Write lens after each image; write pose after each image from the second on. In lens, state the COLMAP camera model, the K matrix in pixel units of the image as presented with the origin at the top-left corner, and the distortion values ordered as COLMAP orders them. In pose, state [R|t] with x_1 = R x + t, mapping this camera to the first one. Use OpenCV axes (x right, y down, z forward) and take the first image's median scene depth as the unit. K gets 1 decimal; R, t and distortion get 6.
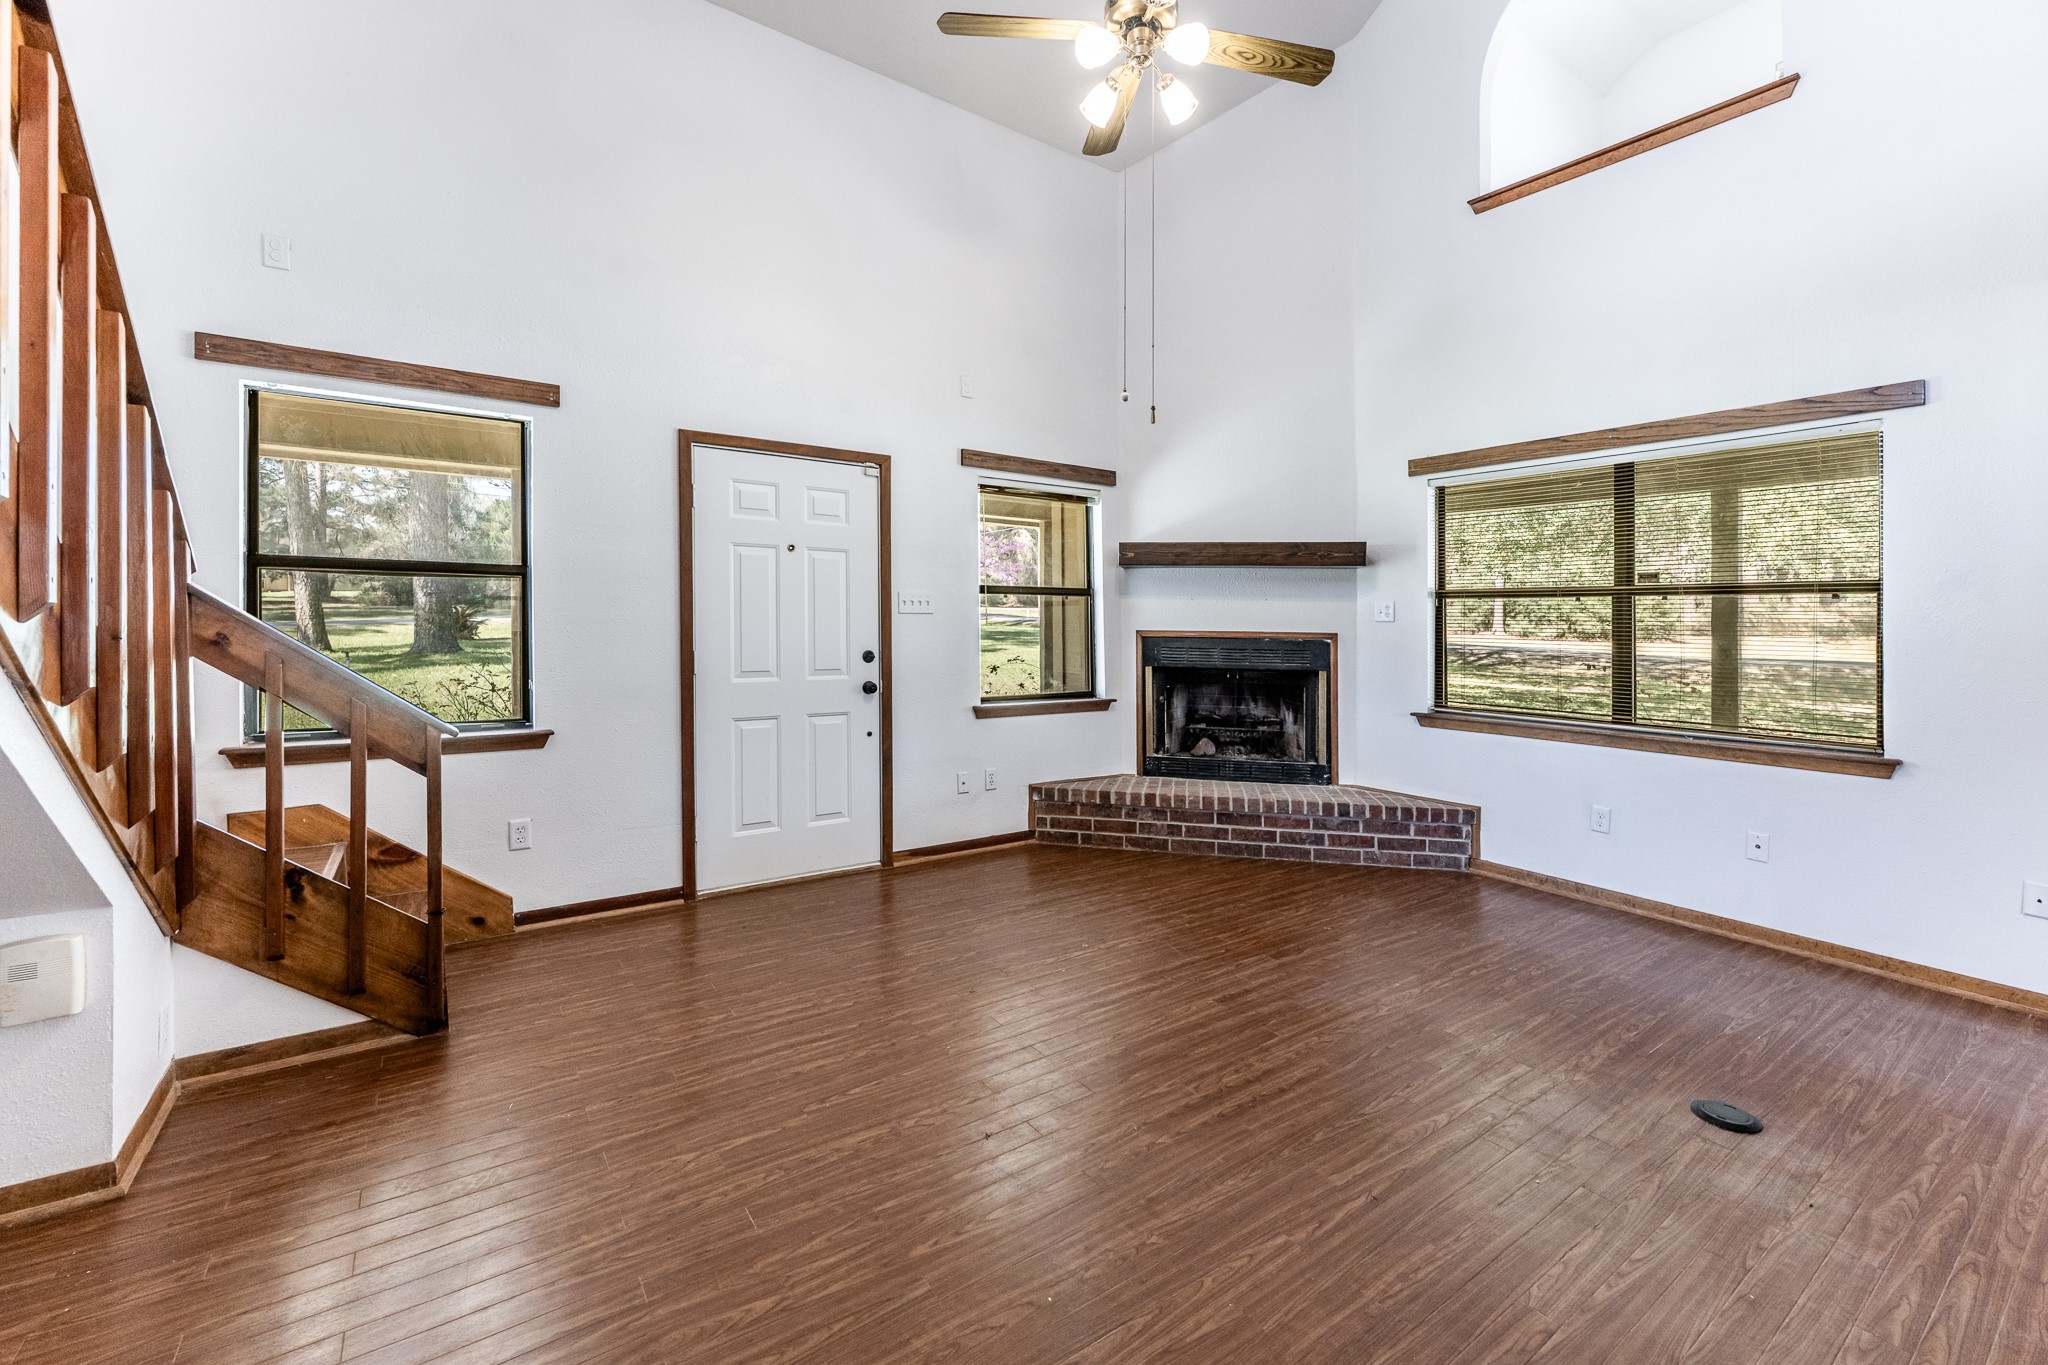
lens RADIAL K [[852.0, 0, 1031.0], [0, 852.0, 621.9], [0, 0, 1]] dist [-0.002204, 0.000640]
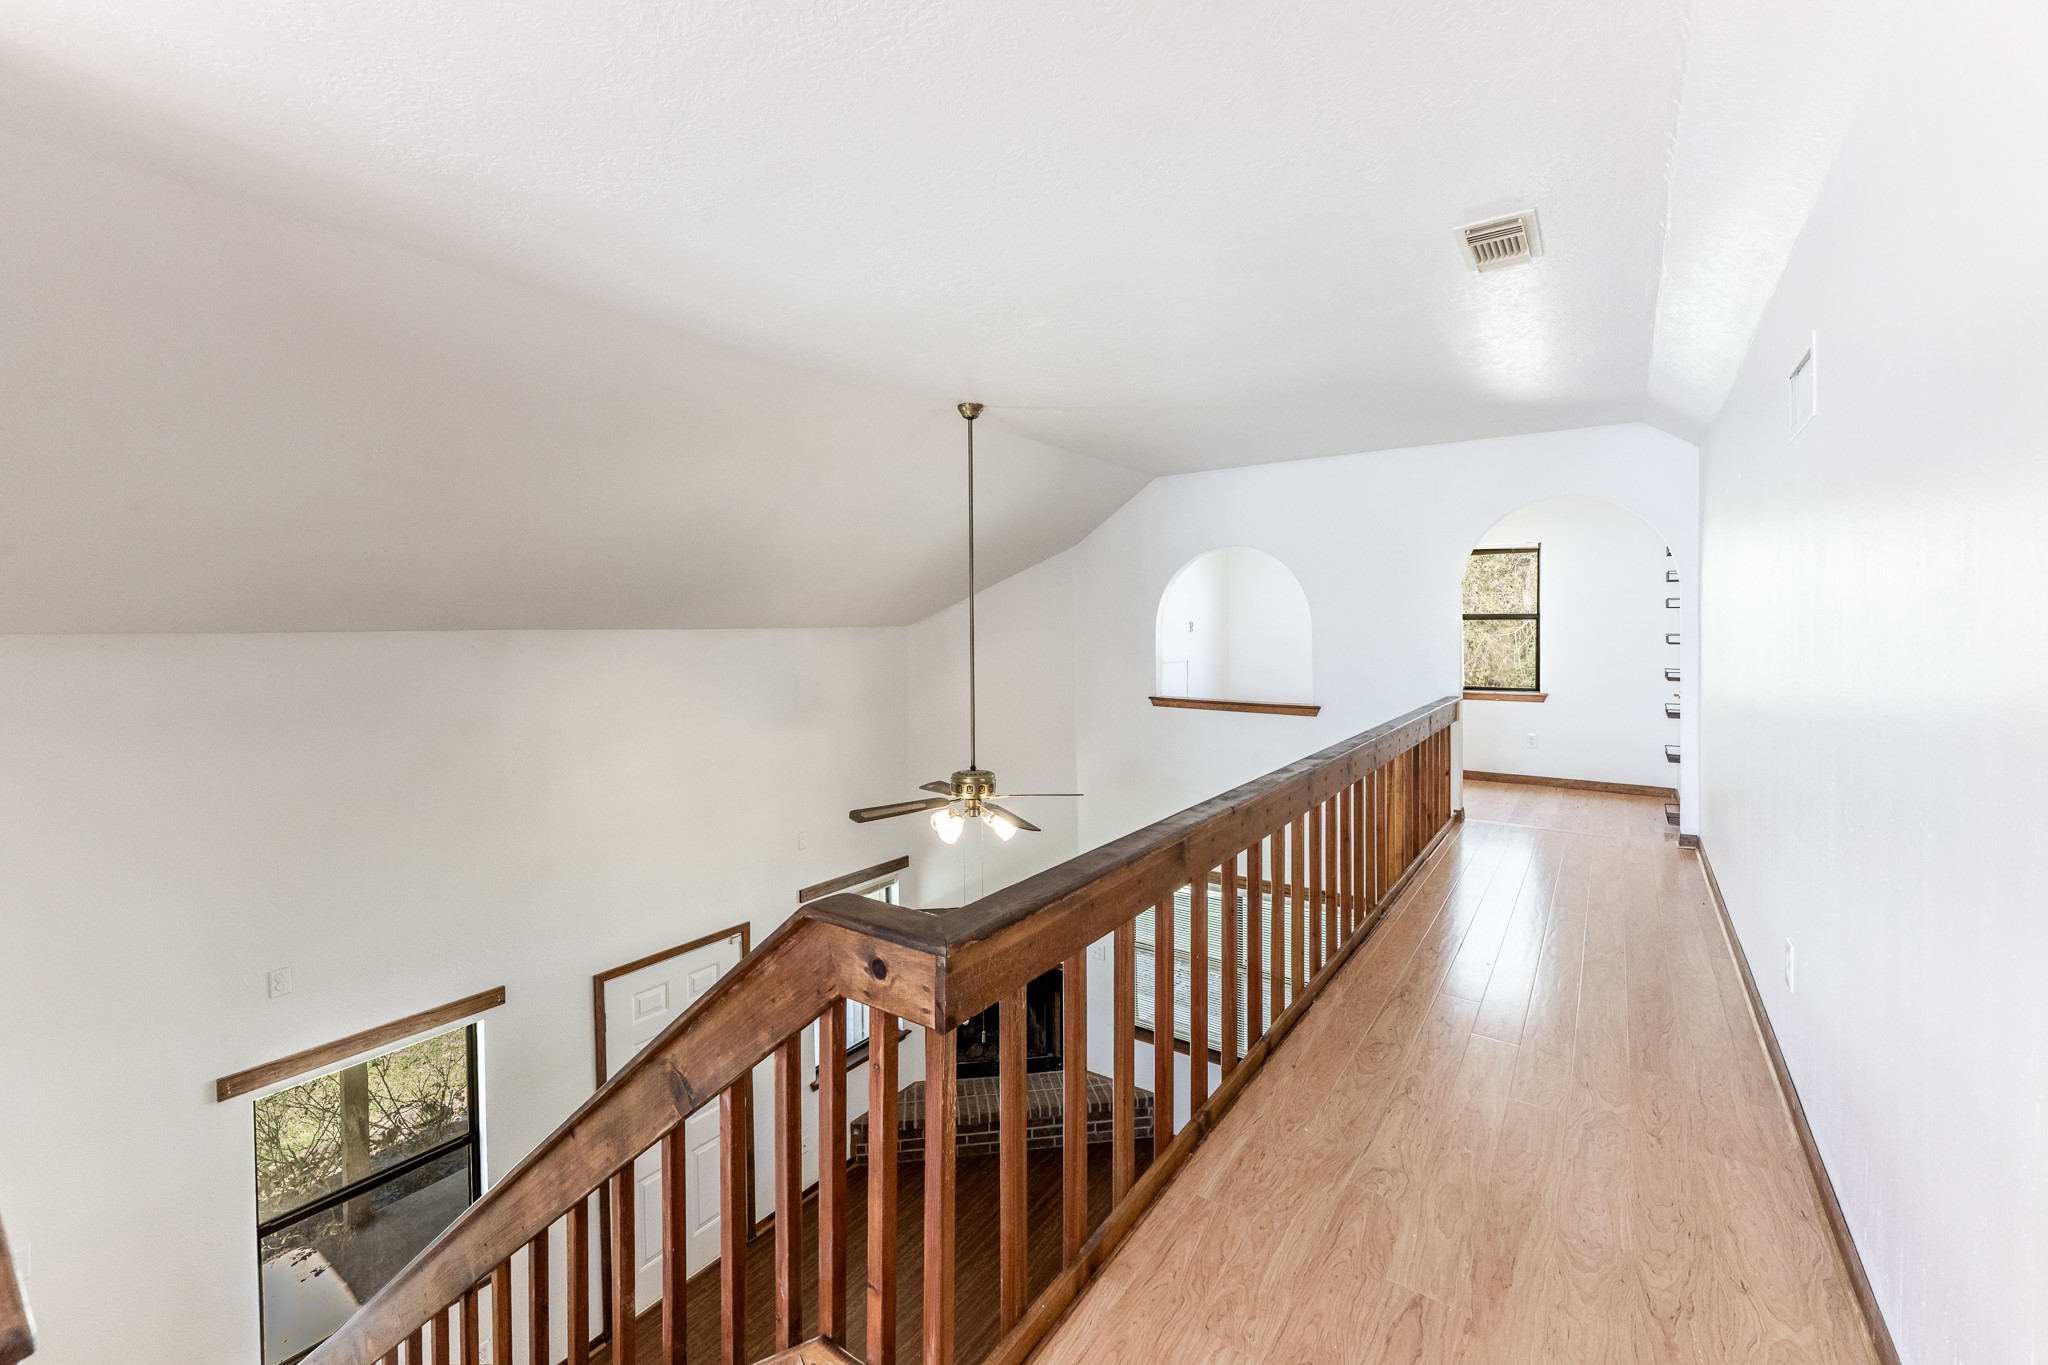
lens RADIAL K [[852.0, 0, 1031.0], [0, 852.0, 621.9], [0, 0, 1]] dist [-0.002204, 0.000640]
pose [[0.940441, -0.013008, 0.339707, -0.197908], [0.007338, 0.999812, 0.017972, -0.674190], [-0.339877, -0.014408, 0.940360, -0.351072]]
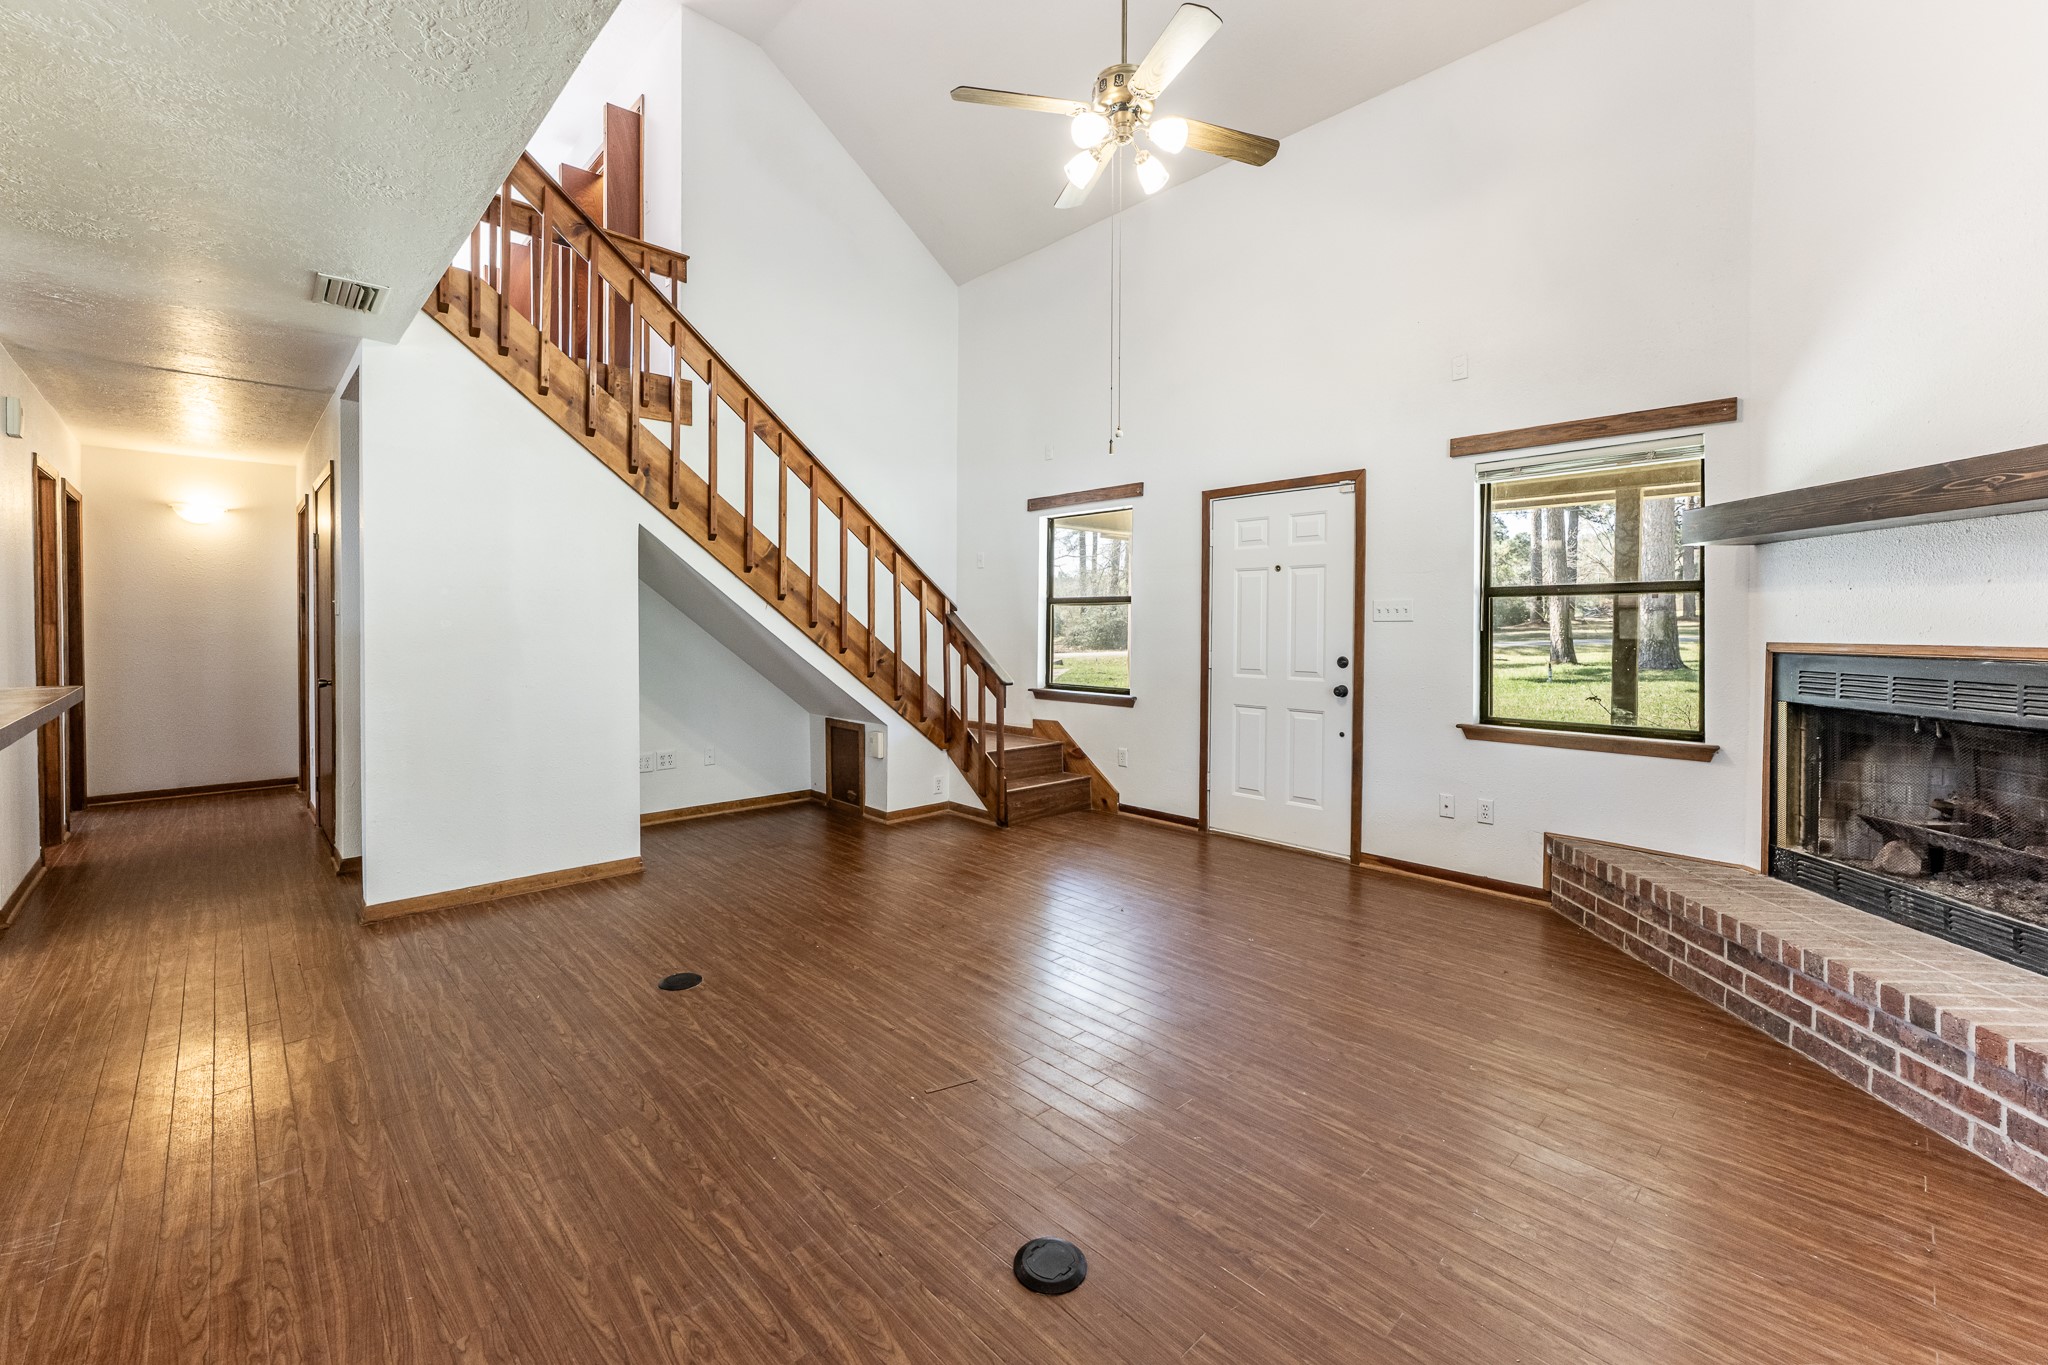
lens RADIAL K [[848.7, 0, 1023.6], [0, 848.7, 652.4], [0, 0, 1]] dist [0.000156, -0.000307]
pose [[0.142702, 0.018848, -0.989586, 0.804480], [-0.006505, 0.999815, 0.018105, 0.011520], [0.989744, 0.003854, 0.142798, 0.449544]]
